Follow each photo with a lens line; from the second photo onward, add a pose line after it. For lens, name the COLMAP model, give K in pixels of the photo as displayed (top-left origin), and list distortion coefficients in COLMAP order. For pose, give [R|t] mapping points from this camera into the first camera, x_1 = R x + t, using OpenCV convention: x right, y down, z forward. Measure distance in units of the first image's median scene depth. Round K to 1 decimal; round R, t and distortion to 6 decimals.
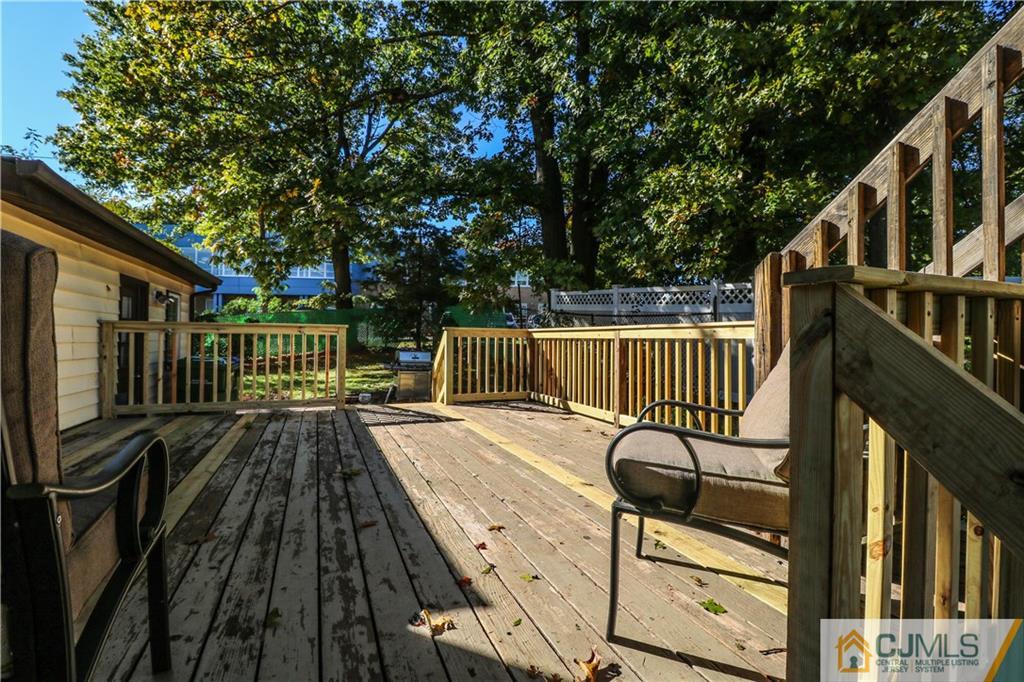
lens RADIAL K [[485.8, 0, 511.6], [0, 485.8, 336.7], [0, 0, 1]] dist [-0.010823, -0.000720]
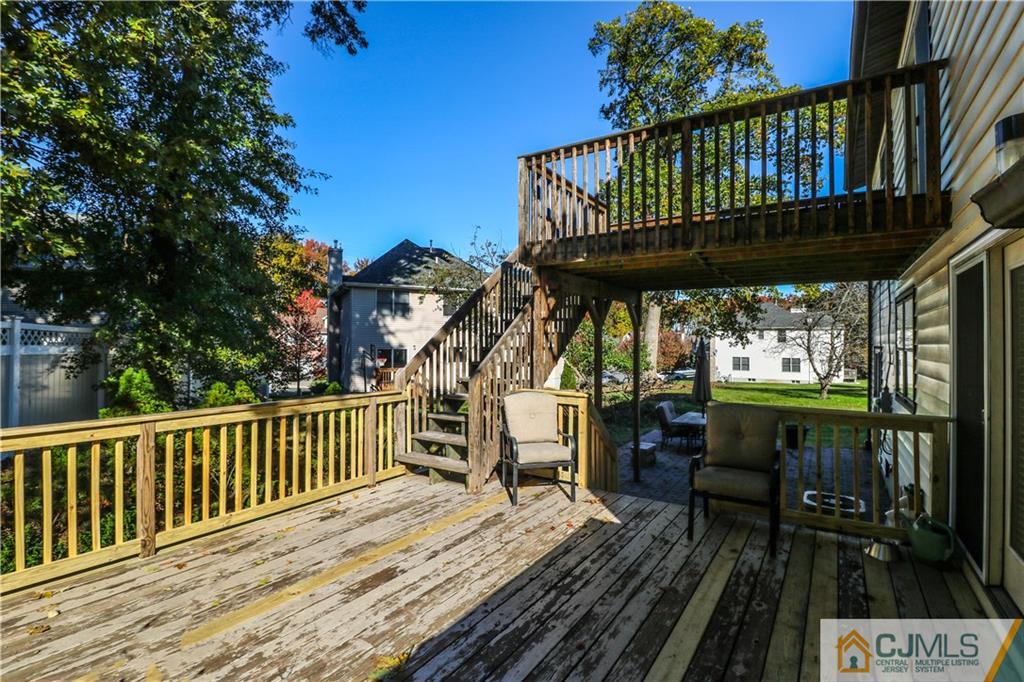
lens RADIAL K [[485.8, 0, 511.6], [0, 485.8, 336.7], [0, 0, 1]] dist [-0.010823, -0.000720]
pose [[-0.566054, -0.002712, 0.824364, -1.353317], [-0.014356, 0.999875, -0.006569, -0.289359], [-0.824243, -0.015553, -0.566022, 1.907969]]
